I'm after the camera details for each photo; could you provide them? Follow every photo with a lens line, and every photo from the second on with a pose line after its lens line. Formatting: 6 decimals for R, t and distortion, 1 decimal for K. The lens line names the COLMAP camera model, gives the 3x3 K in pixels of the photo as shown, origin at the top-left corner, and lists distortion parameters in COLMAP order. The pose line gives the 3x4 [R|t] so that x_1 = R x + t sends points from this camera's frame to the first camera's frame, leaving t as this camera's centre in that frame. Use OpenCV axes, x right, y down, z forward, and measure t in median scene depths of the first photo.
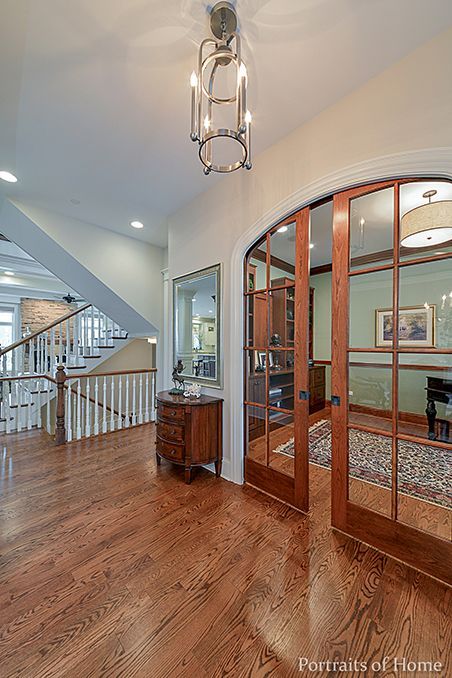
lens RADIAL K [[243.2, 0, 219.9], [0, 243.2, 343.9], [0, 0, 1]] dist [-0.000996, -0.000262]
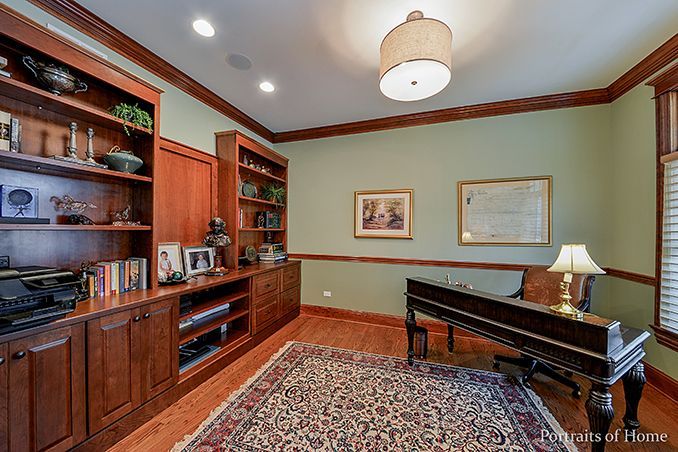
lens RADIAL K [[243.2, 0, 340.8], [0, 243.2, 229.9], [0, 0, 1]] dist [-0.000996, -0.000262]
pose [[0.887376, 0.005761, 0.461010, 0.234772], [-0.007722, 0.999967, 0.002368, -0.013927], [-0.460981, -0.005661, 0.887392, 0.312172]]
